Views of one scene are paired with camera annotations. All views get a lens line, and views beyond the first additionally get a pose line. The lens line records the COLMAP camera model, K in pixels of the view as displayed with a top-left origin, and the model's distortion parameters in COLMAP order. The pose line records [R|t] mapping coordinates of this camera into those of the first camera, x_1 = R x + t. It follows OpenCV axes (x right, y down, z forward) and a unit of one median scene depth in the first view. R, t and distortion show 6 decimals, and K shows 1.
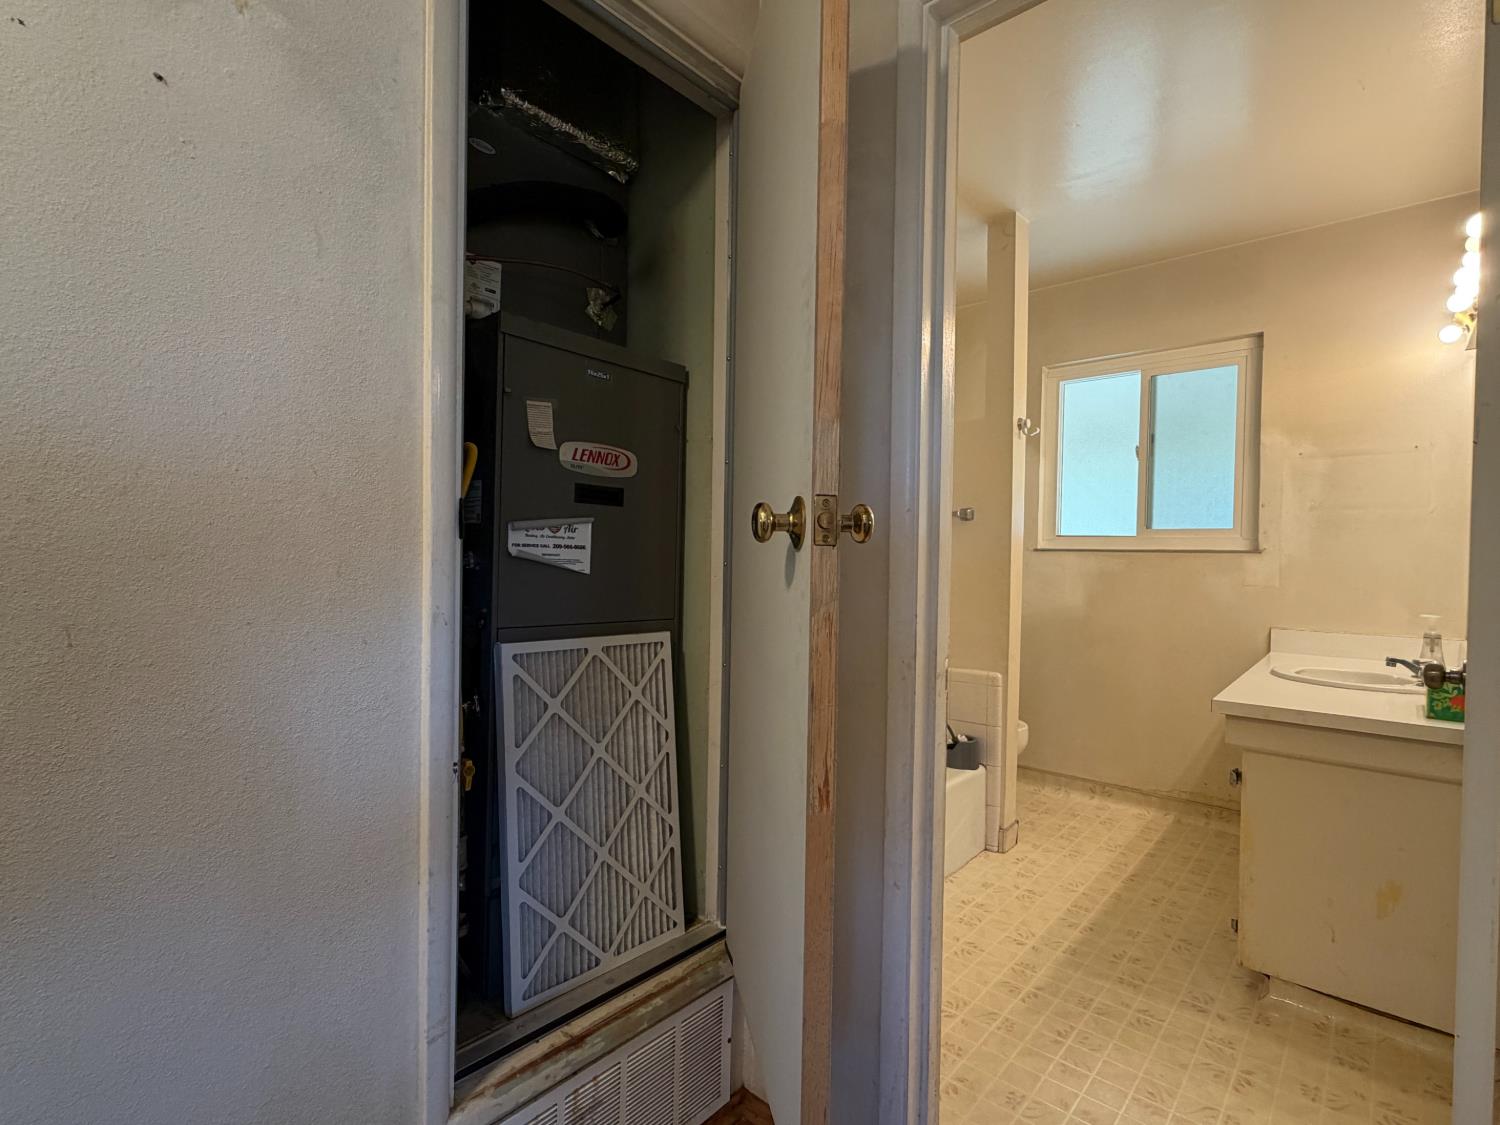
lens RADIAL K [[723.8, 0, 745.0], [0, 723.8, 566.9], [0, 0, 1]] dist [0.000538, 0.000457]
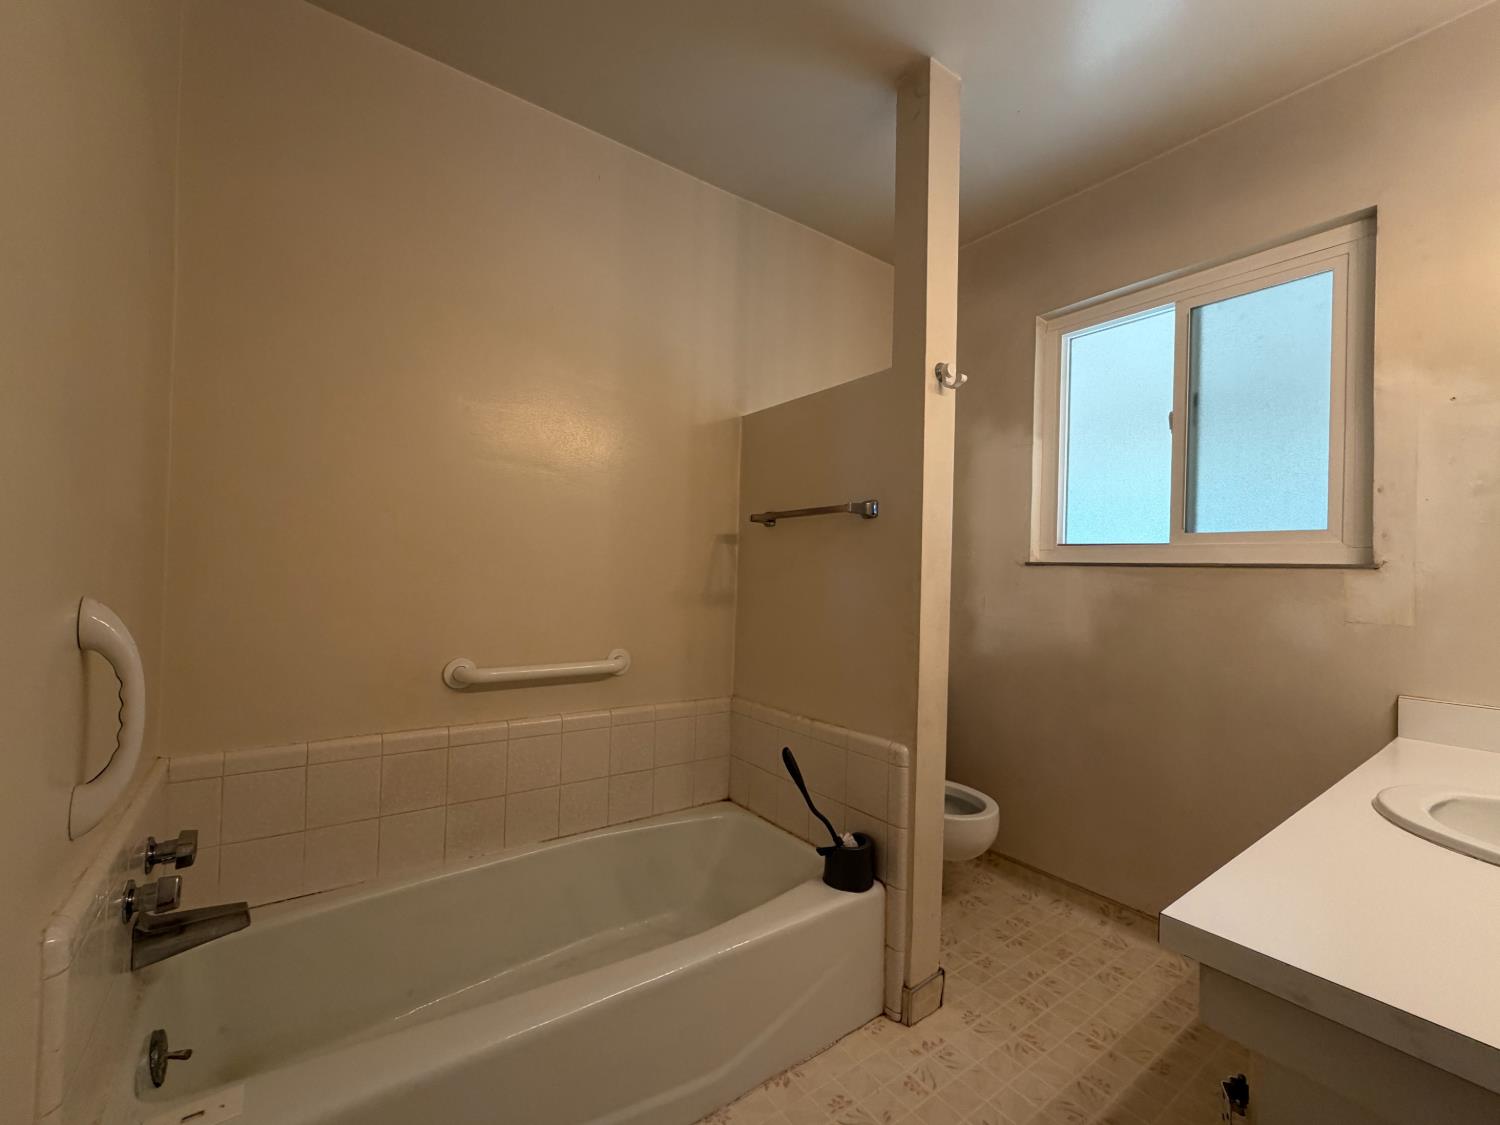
lens RADIAL K [[625.2, 0, 755.2], [0, 625.2, 563.9], [0, 0, 1]] dist [-0.001554, 0.000539]
pose [[0.976952, 0.006588, -0.213356, 0.317609], [-0.013127, 0.999486, -0.029250, -0.001158], [0.213054, 0.031377, 0.976536, 0.382579]]
